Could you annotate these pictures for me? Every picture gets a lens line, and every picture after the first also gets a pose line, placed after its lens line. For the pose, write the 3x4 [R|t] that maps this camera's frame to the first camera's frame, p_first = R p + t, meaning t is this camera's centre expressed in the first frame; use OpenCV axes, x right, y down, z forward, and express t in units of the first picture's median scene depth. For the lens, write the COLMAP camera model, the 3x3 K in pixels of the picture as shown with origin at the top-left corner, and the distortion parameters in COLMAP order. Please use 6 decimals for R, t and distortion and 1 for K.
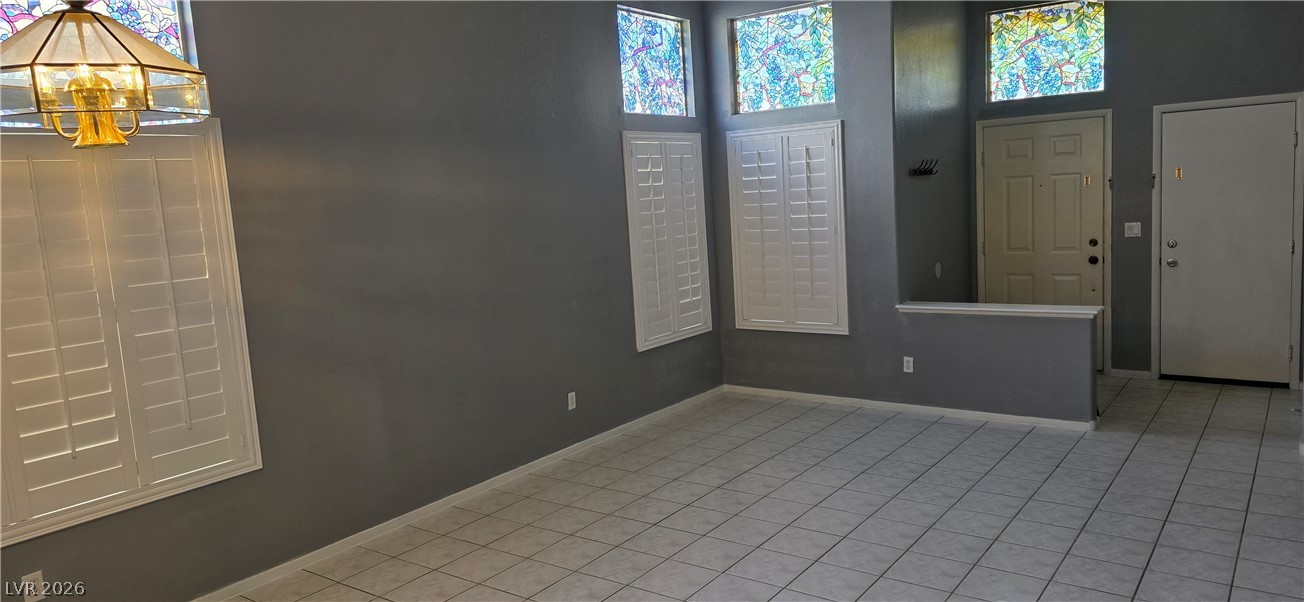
lens RADIAL K [[881.4, 0, 659.6], [0, 881.4, 297.2], [0, 0, 1]] dist [0.104659, -0.114103]
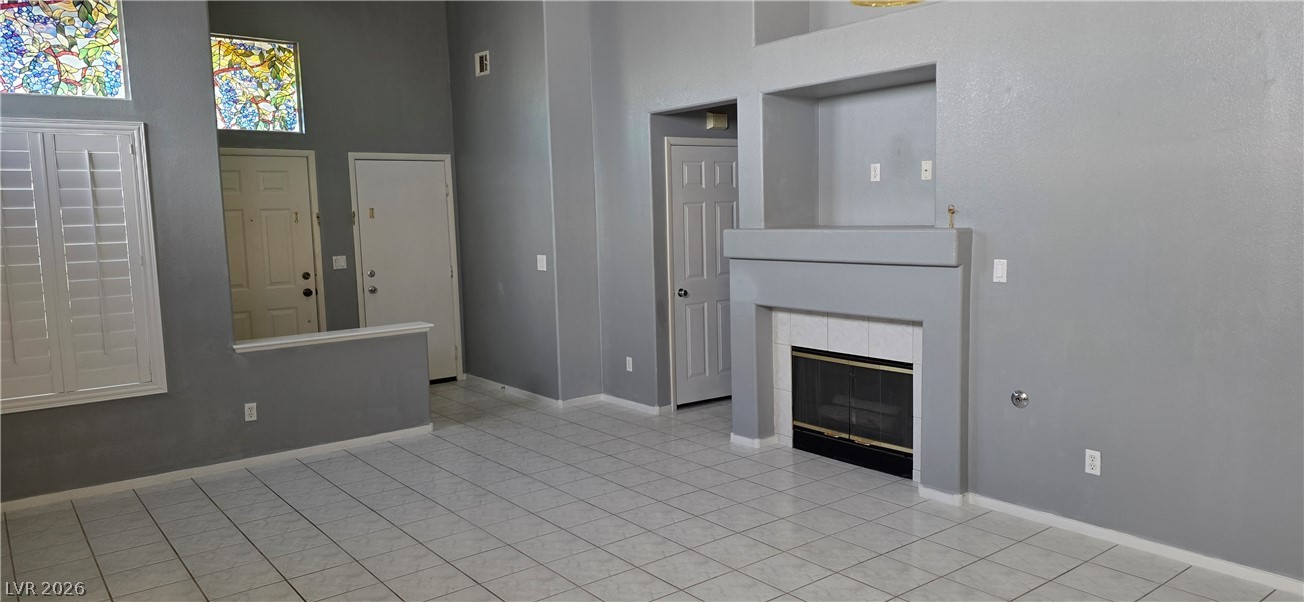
lens RADIAL K [[881.4, 0, 659.6], [0, 881.4, 297.2], [0, 0, 1]] dist [0.104659, -0.114103]
pose [[0.275537, -0.046618, 0.960159, -0.424549], [0.128030, 0.991705, 0.011409, 0.005046], [-0.952726, 0.119786, 0.279220, 0.334408]]
